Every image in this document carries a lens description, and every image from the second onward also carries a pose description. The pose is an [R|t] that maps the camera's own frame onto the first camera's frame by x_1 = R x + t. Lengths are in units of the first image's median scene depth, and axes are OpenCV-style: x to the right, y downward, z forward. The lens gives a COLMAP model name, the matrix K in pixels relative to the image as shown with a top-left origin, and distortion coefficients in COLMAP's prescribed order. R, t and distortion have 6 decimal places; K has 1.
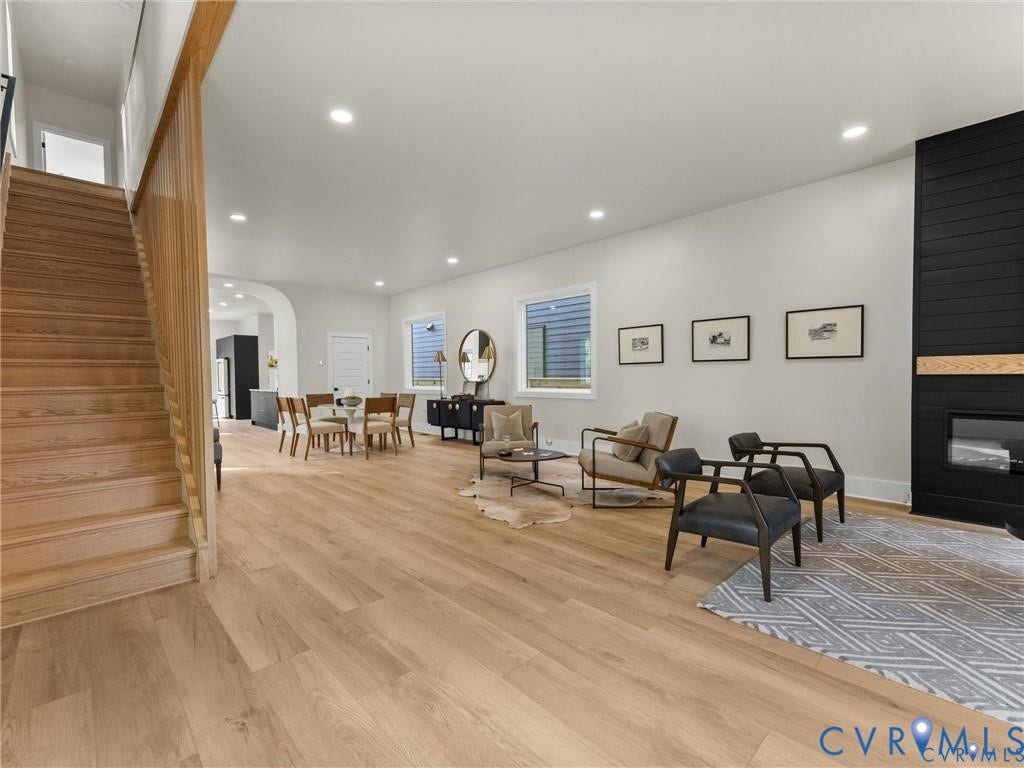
lens RADIAL K [[464.9, 0, 512.0], [0, 464.9, 384.0], [0, 0, 1]] dist [0.000327, -0.000009]
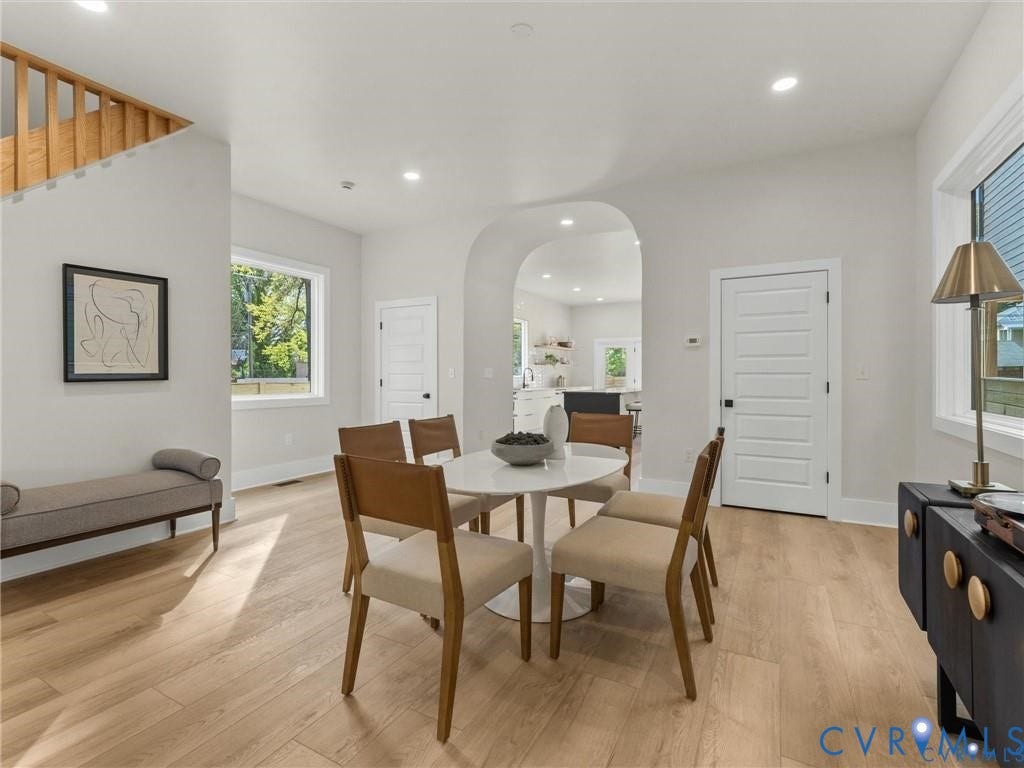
lens RADIAL K [[483.9, 0, 510.3], [0, 483.9, 375.9], [0, 0, 1]] dist [-0.001396, -0.000060]
pose [[0.303077, 0.011535, -0.952896, -0.025907], [-0.022531, 0.999734, 0.004935, -0.014066], [0.952700, 0.019974, 0.303256, 0.864738]]
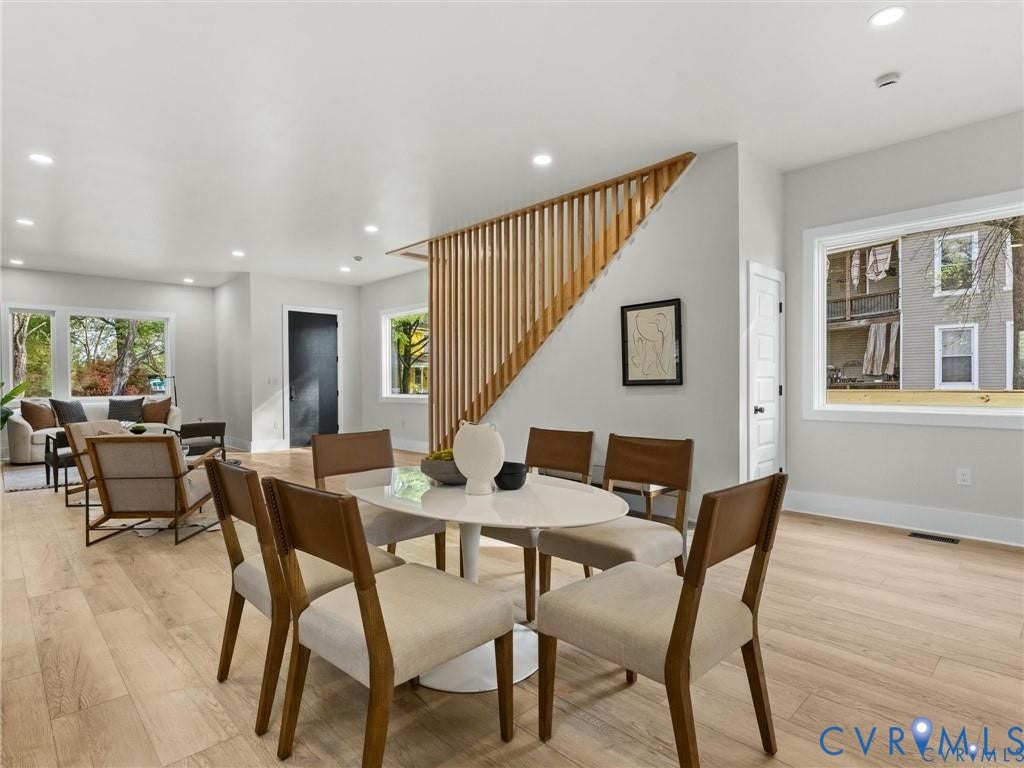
lens RADIAL K [[551.3, 0, 512.0], [0, 551.3, 384.0], [0, 0, 1]] dist [-0.002429, -0.000600]
pose [[-0.999903, 0.013320, -0.003961, -0.370339], [0.013216, 0.999597, 0.025135, -0.019286], [0.004295, 0.025080, -0.999676, 1.303691]]
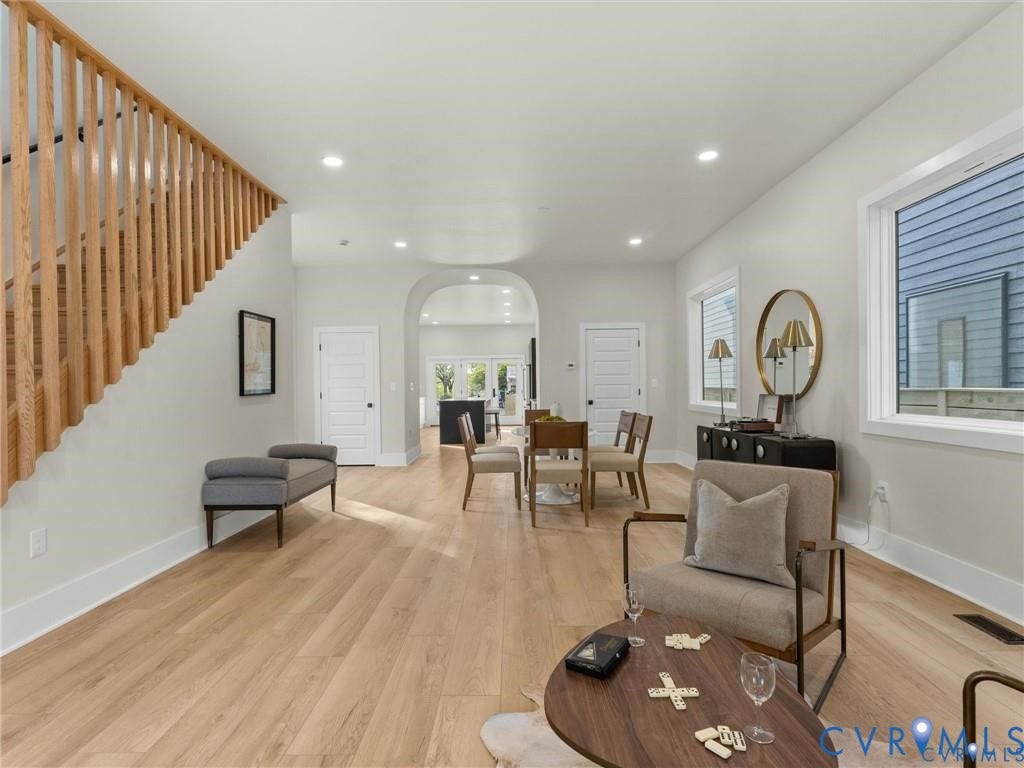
lens RADIAL K [[506.1, 0, 508.6], [0, 506.1, 388.7], [0, 0, 1]] dist [-0.000467, -0.000029]
pose [[0.718427, 0.005136, -0.695584, 0.096484], [-0.009008, 0.999958, -0.001920, -0.008958], [0.695545, 0.007645, 0.718442, 0.443424]]
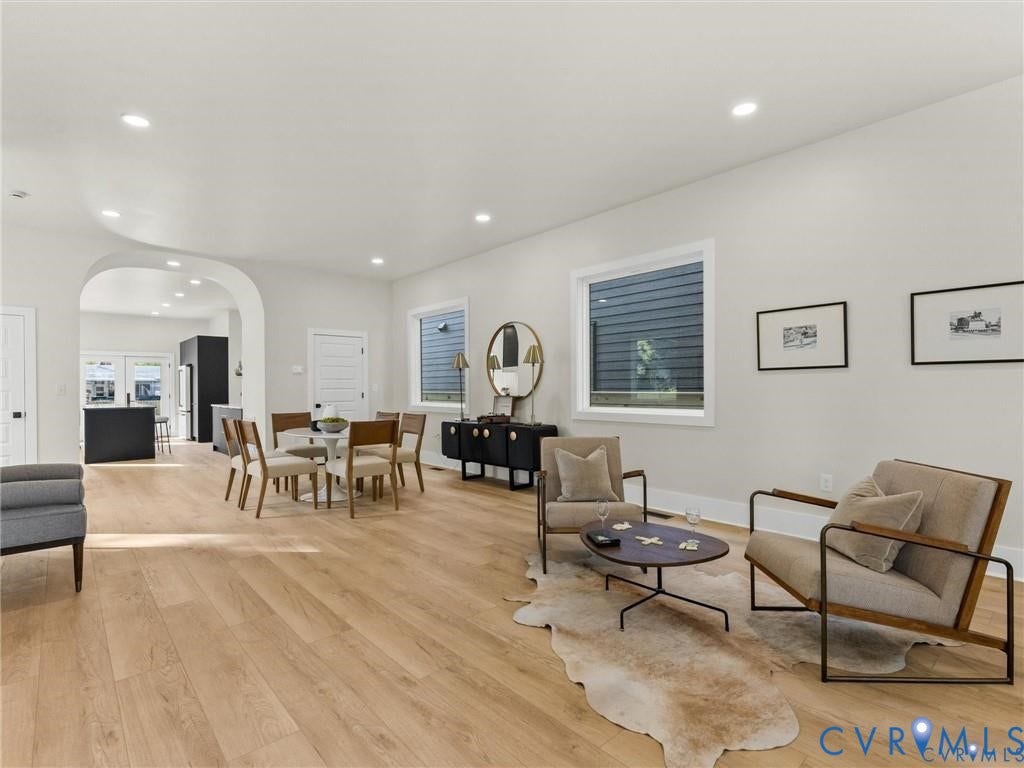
lens RADIAL K [[506.1, 0, 508.6], [0, 506.1, 388.7], [0, 0, 1]] dist [-0.000467, -0.000029]
pose [[0.999384, 0.003816, -0.034886, -0.061576], [-0.004414, 0.999844, -0.017078, -0.004106], [0.034816, 0.017221, 0.999245, 0.263122]]
